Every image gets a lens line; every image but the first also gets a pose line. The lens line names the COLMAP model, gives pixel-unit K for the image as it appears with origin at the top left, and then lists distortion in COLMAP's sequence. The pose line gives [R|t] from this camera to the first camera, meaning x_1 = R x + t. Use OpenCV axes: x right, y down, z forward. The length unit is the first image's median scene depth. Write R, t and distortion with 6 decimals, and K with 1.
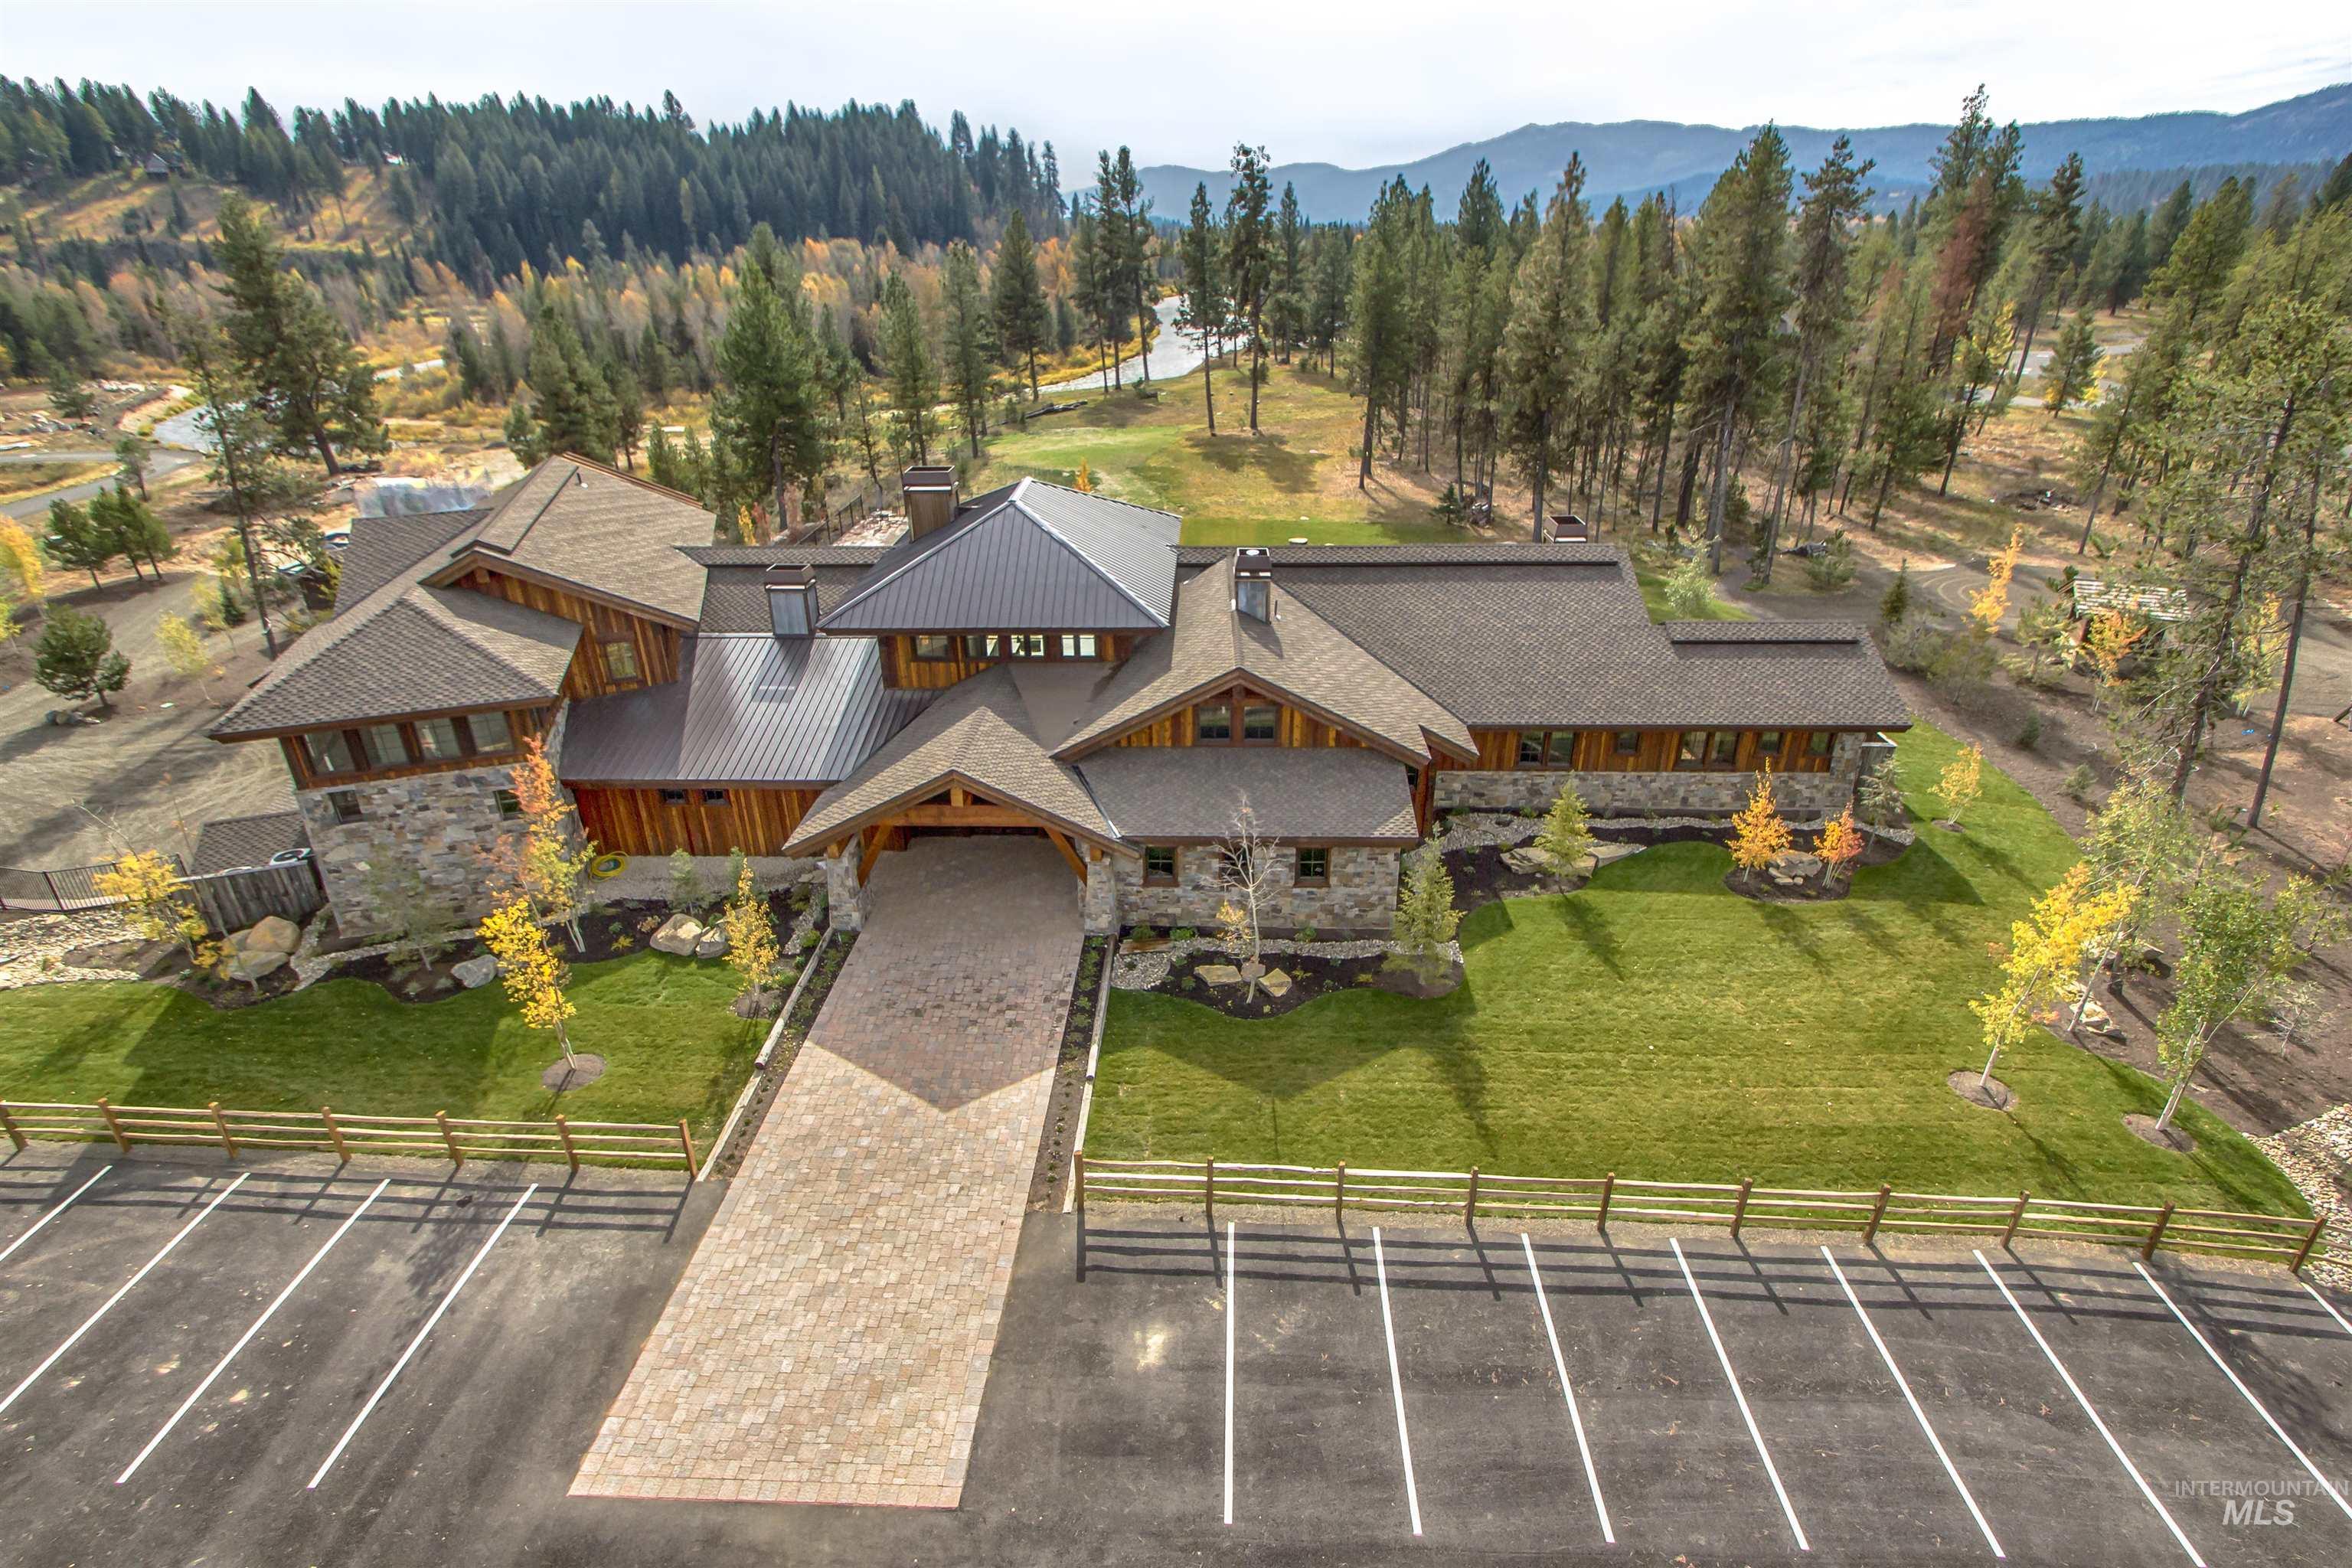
lens RADIAL K [[1136.1, 0, 1176.0], [0, 1136.1, 784.0], [0, 0, 1]] dist [-0.004712, -0.001215]
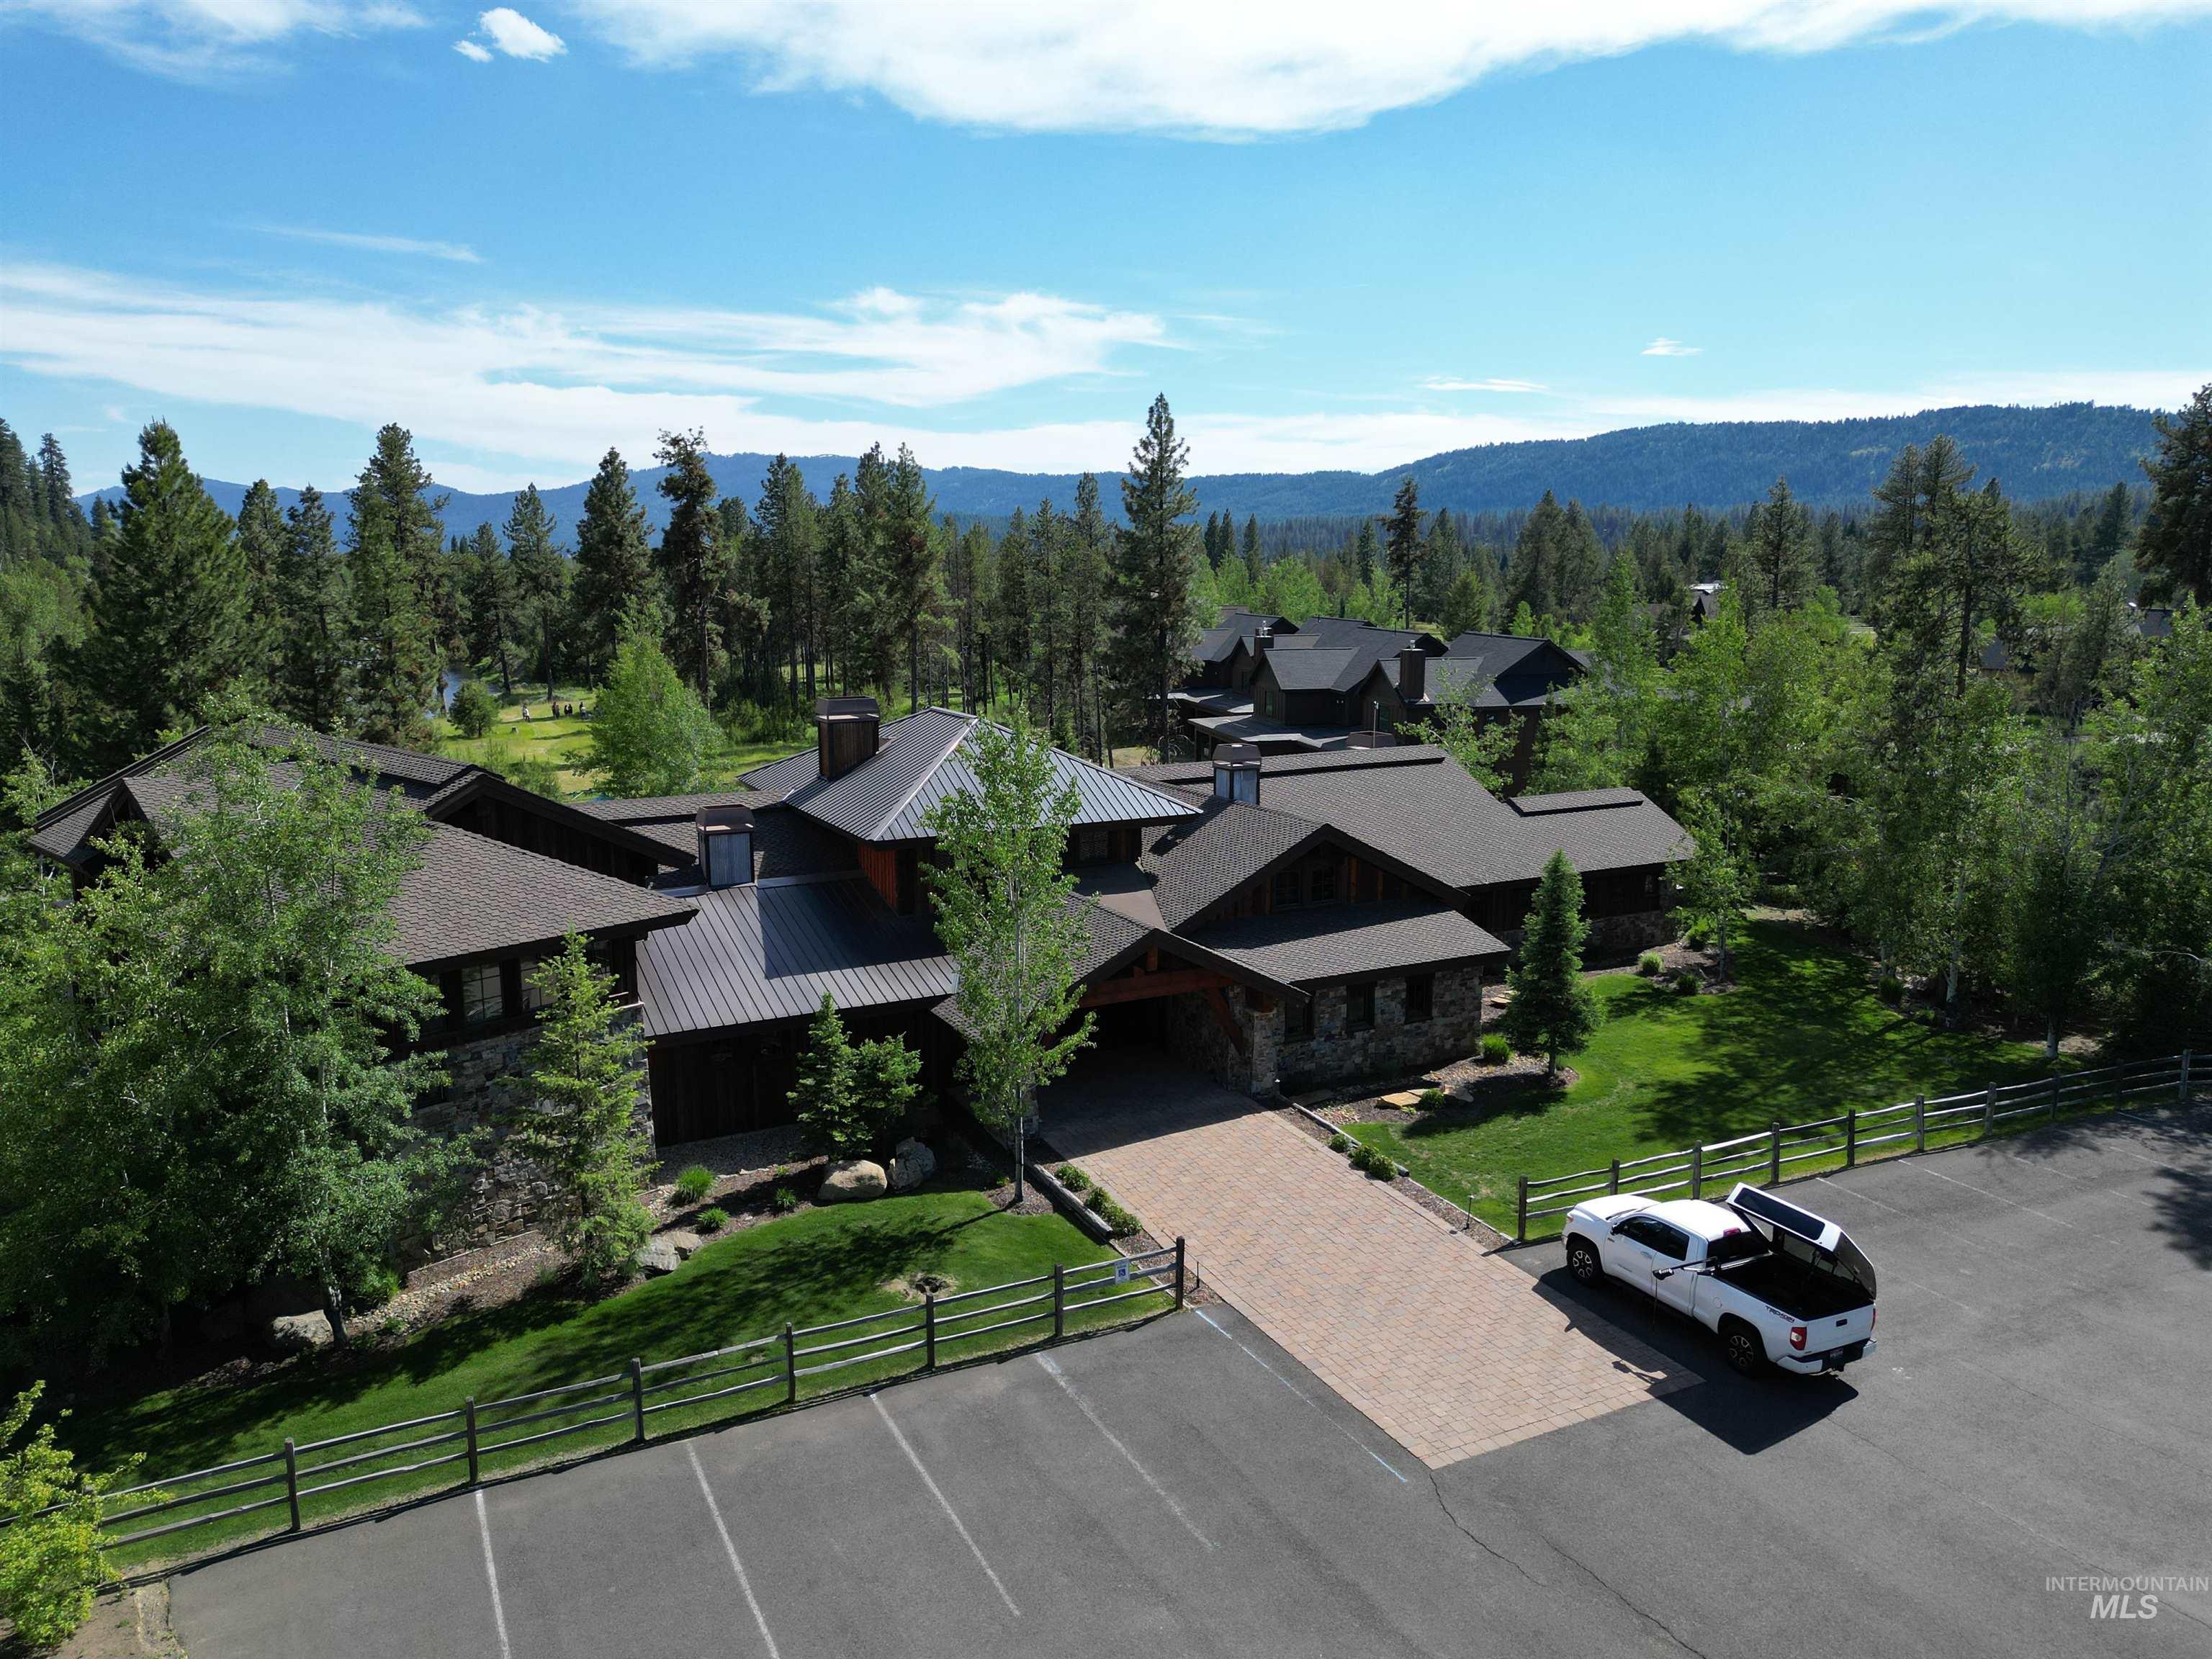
lens RADIAL K [[1542.7, 0, 1106.0], [0, 1542.7, 829.5], [0, 0, 1]] dist [0.059810, -0.050262]
pose [[0.878386, -0.075360, 0.471974, -0.631673], [0.202514, 0.953150, -0.224708, 0.145567], [-0.432928, 0.292961, 0.852495, -0.123731]]
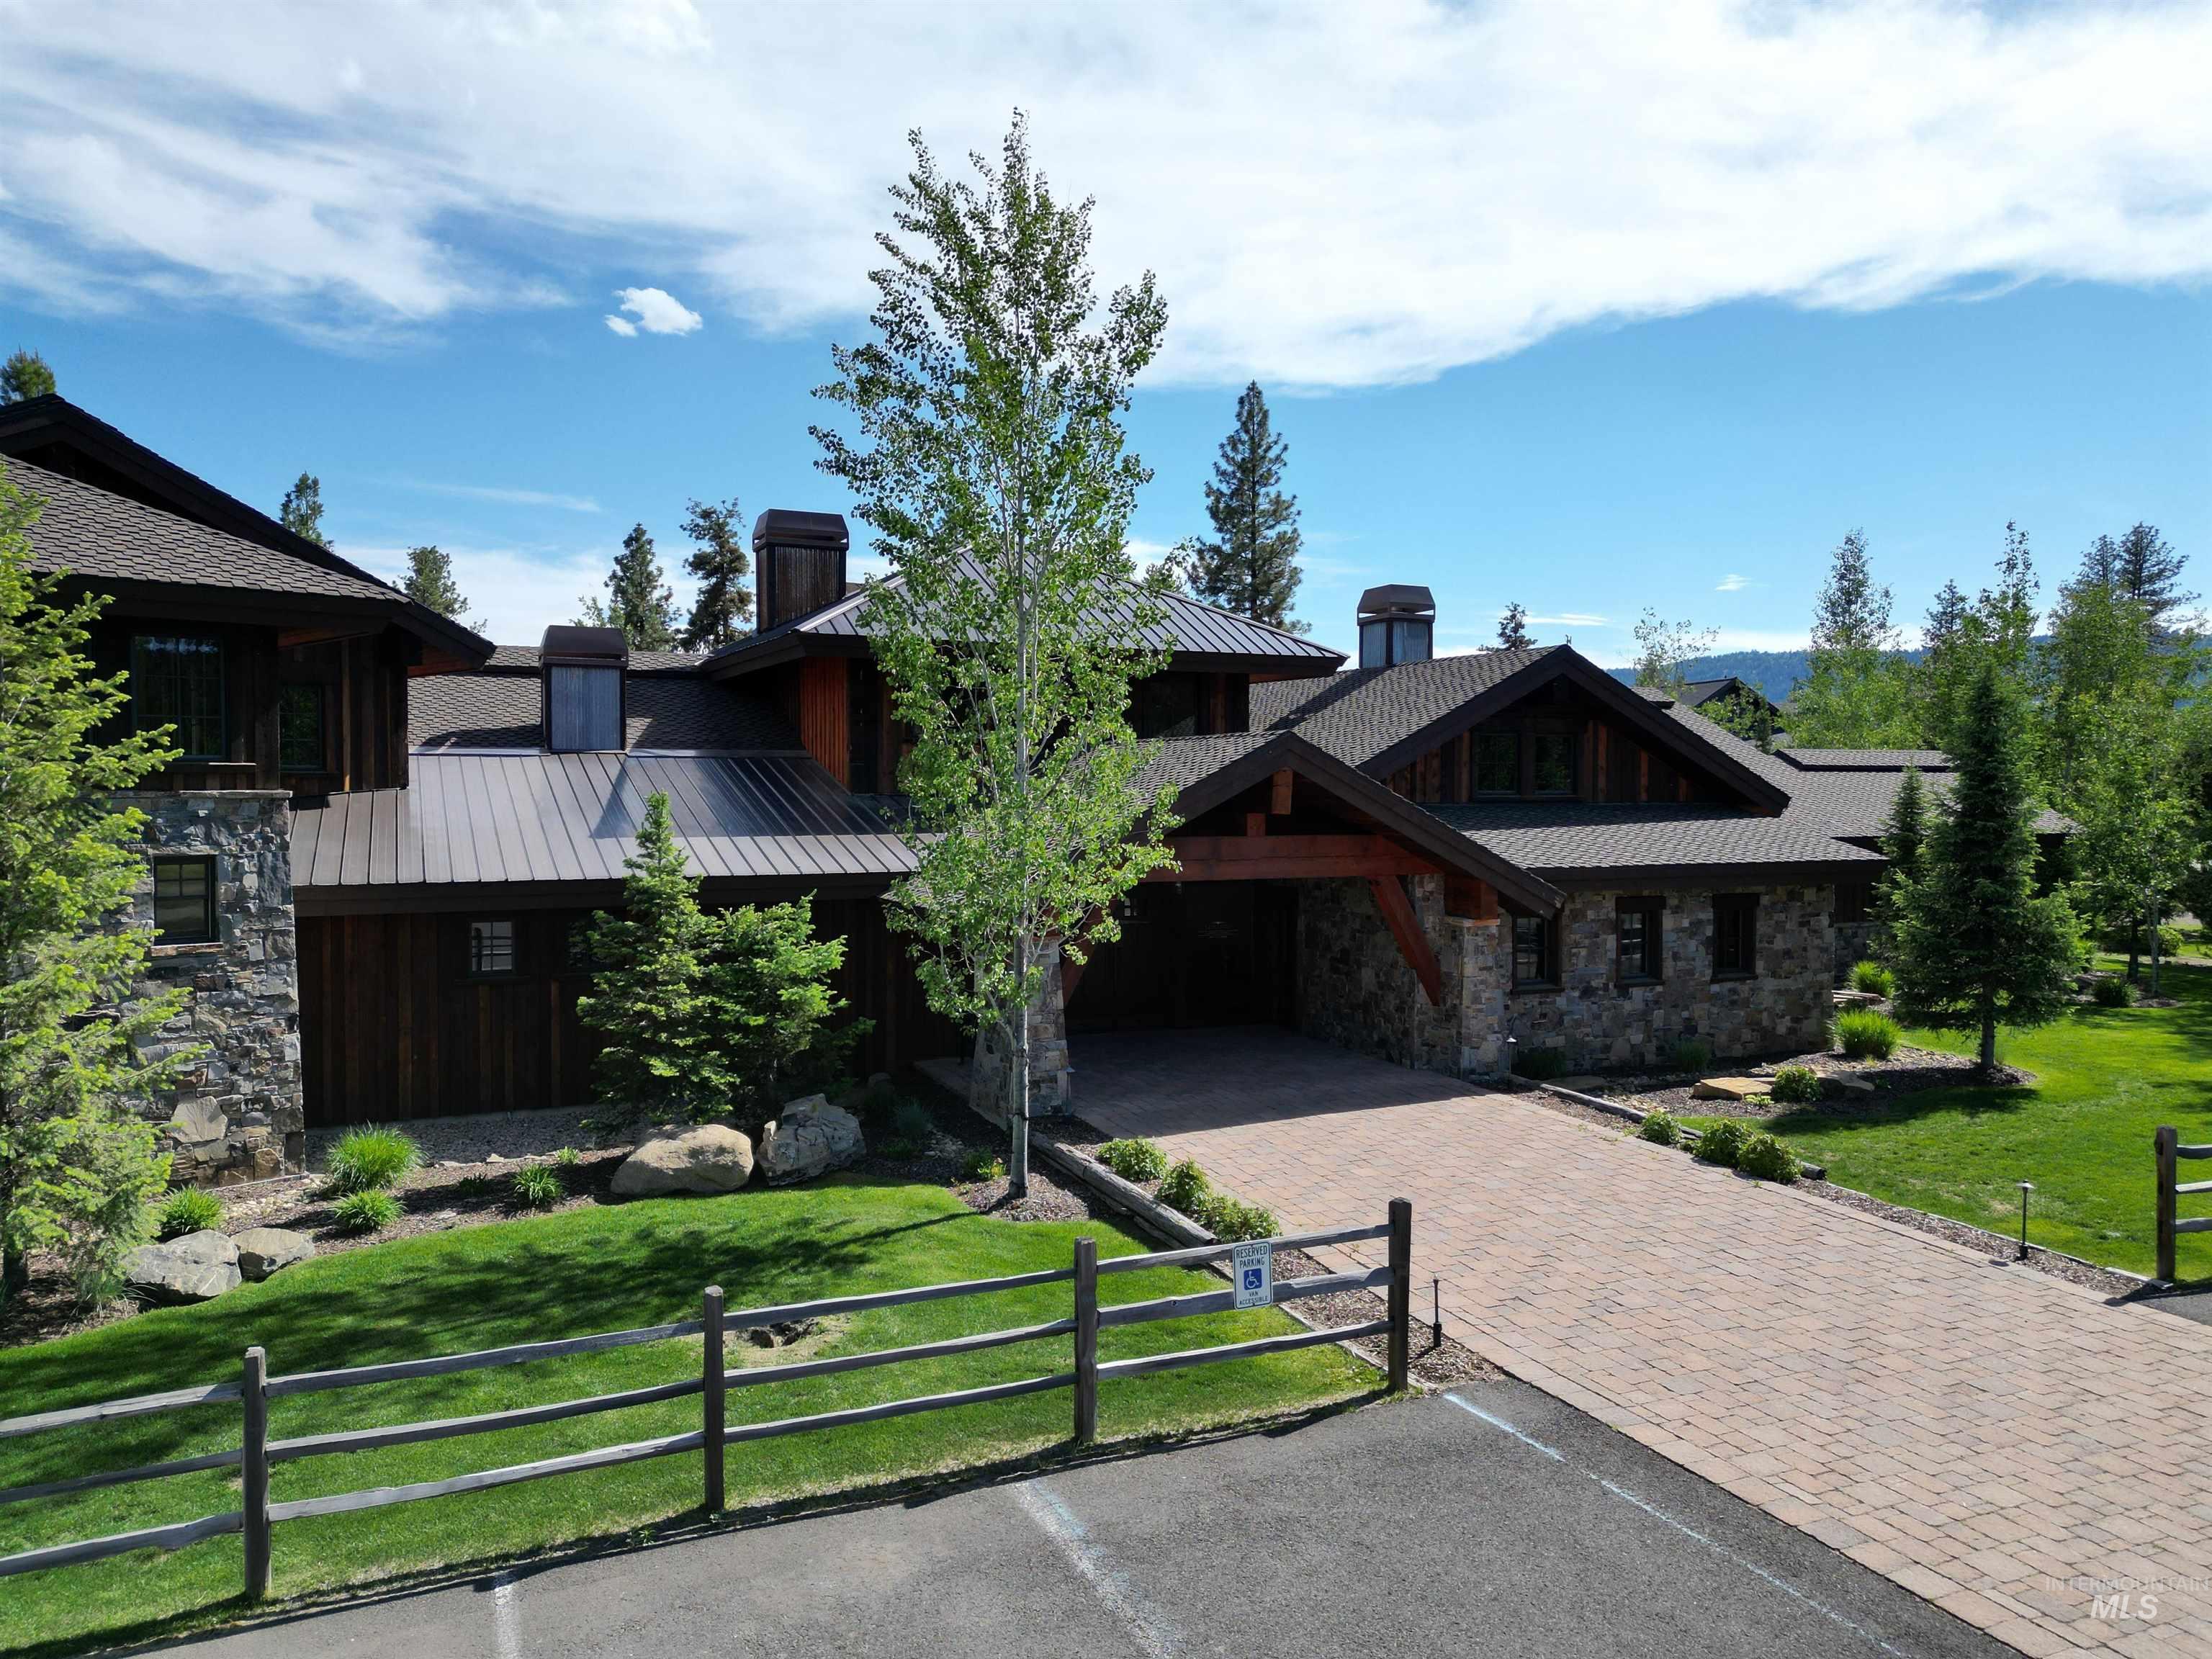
lens RADIAL K [[1558.0, 0, 1116.0], [0, 1558.0, 825.0], [0, 0, 1]] dist [0.034454, -0.002789]
pose [[0.897806, -0.000487, 0.440391, -0.435536], [0.181120, 0.911920, -0.368235, 0.208724], [-0.401422, 0.410367, 0.818816, 0.317442]]
